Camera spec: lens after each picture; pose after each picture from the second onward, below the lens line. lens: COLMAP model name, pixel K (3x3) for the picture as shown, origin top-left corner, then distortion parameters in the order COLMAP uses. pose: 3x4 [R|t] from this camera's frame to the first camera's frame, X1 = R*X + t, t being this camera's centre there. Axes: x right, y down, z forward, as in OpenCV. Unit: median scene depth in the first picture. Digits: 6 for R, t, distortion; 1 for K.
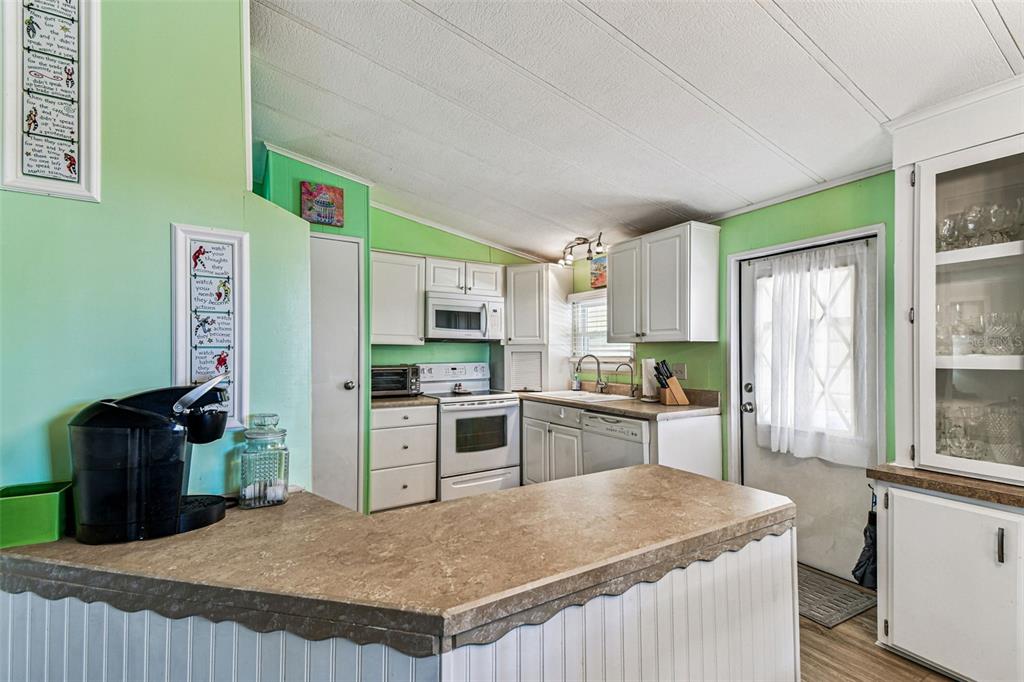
lens RADIAL K [[454.5, 0, 515.5], [0, 454.5, 352.5], [0, 0, 1]] dist [0.077418, -0.031526]
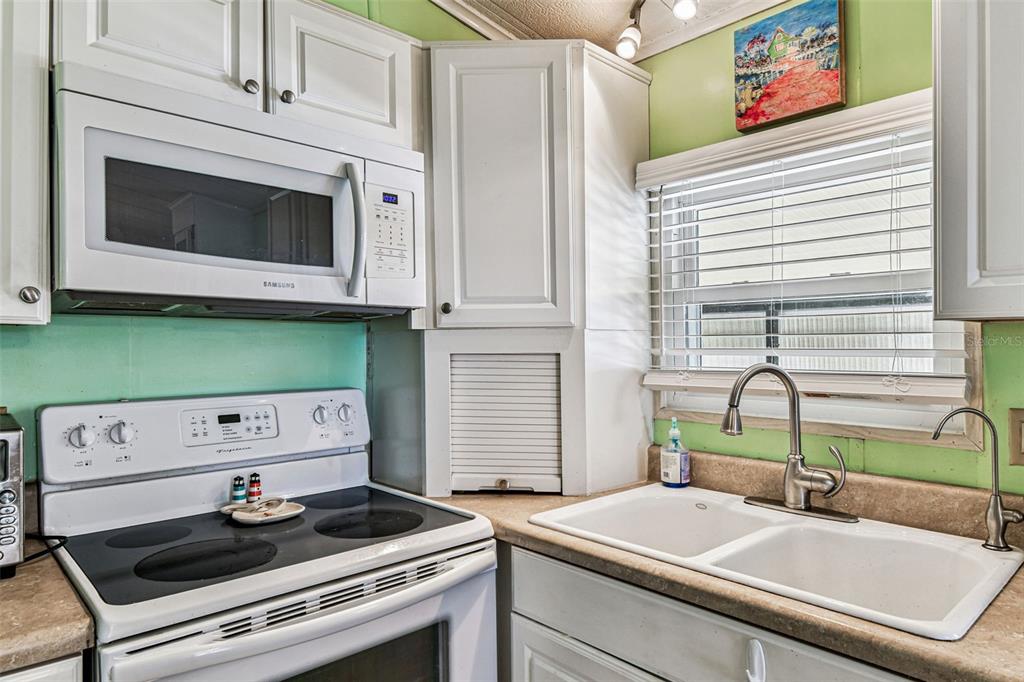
lens RADIAL K [[519.3, 0, 507.3], [0, 519.3, 352.8], [0, 0, 1]] dist [-0.000260, -0.000439]
pose [[0.975059, -0.004189, 0.221906, -0.046497], [0.001452, 0.999921, 0.012496, -0.005842], [-0.221941, -0.011862, 0.974988, 0.694205]]
